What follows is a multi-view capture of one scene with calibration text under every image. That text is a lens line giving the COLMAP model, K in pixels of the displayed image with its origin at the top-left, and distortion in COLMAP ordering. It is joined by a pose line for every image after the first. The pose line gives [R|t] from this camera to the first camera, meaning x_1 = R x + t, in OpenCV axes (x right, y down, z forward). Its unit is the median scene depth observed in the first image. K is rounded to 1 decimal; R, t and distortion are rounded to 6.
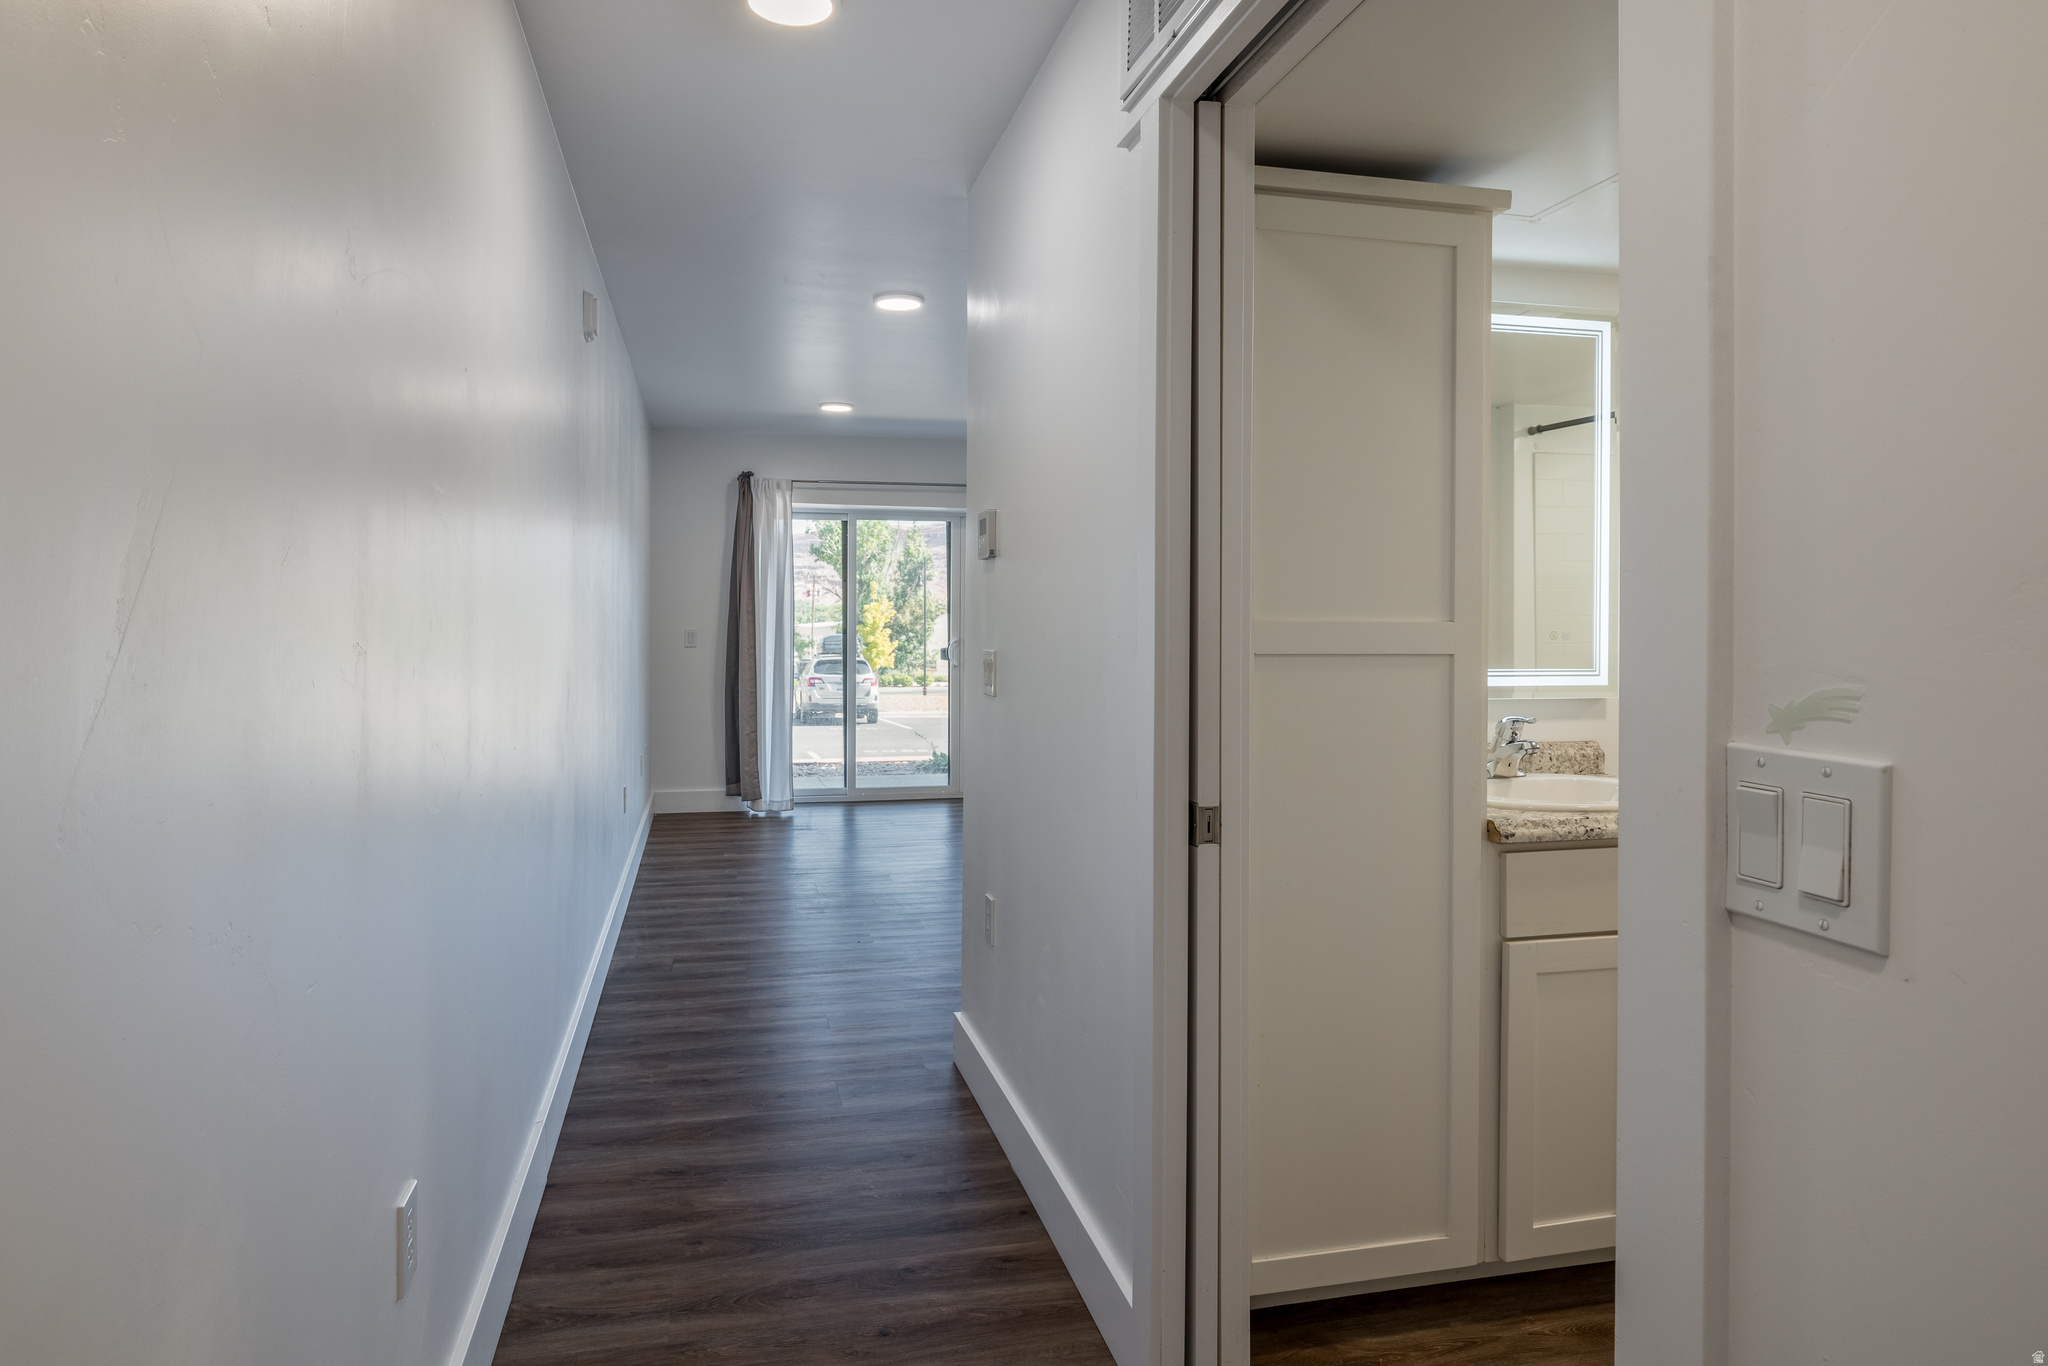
lens RADIAL K [[1150.7, 0, 973.9], [0, 1150.7, 626.3], [0, 0, 1]] dist [-0.000040, -0.000014]
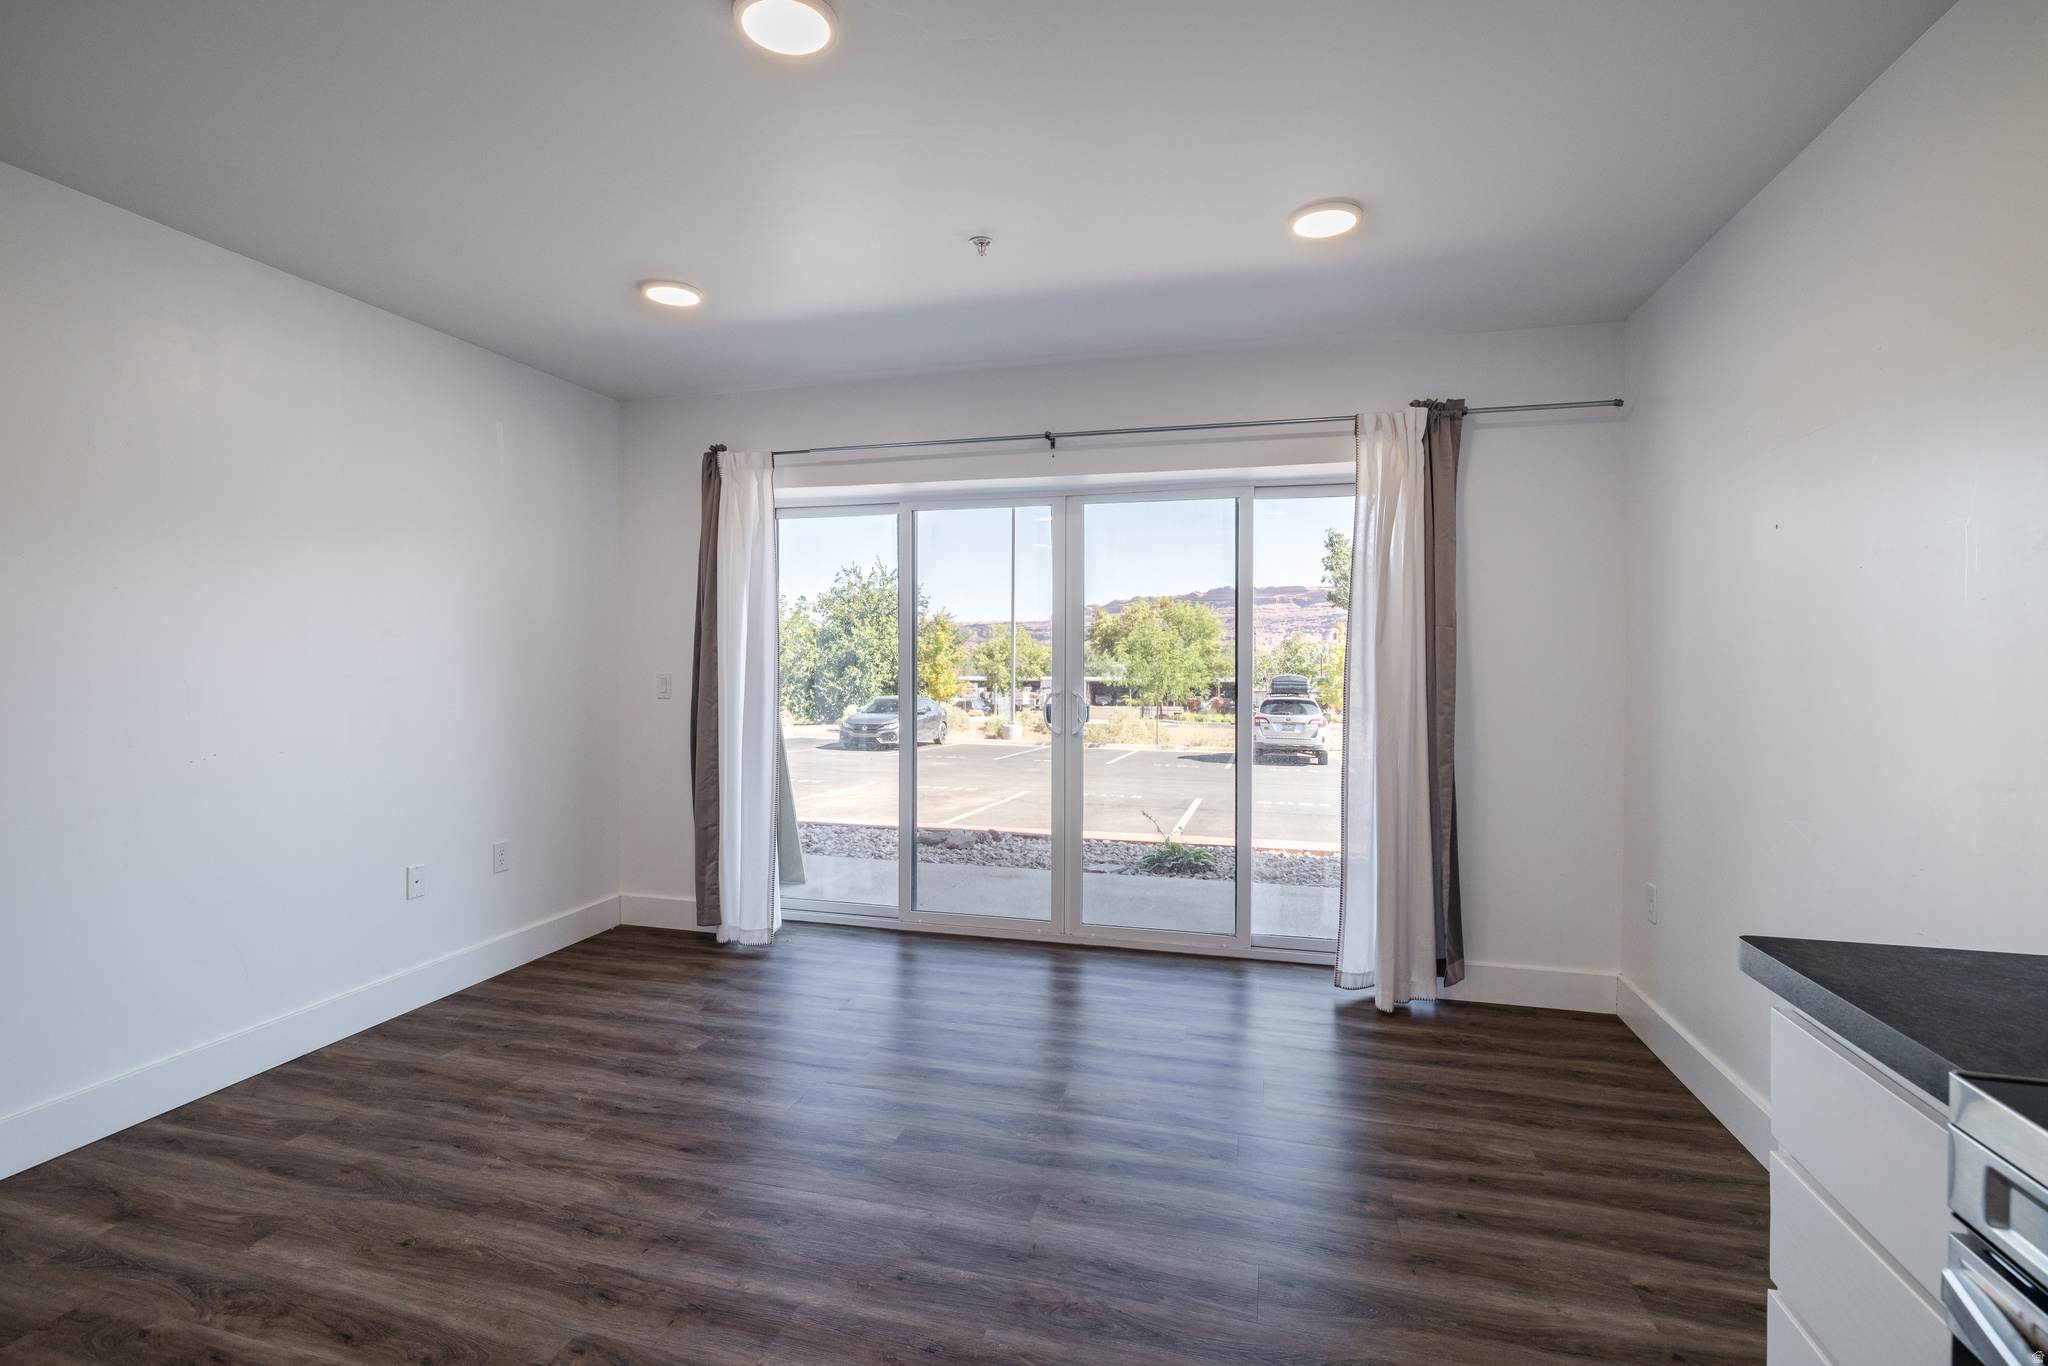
lens RADIAL K [[946.0, 0, 1019.0], [0, 946.0, 668.3], [0, 0, 1]] dist [-0.003978, 0.000113]
pose [[0.883543, 0.004430, -0.468329, 0.183717], [-0.002946, 0.999988, 0.003901, -0.002990], [0.468340, -0.002067, 0.883546, 0.470563]]
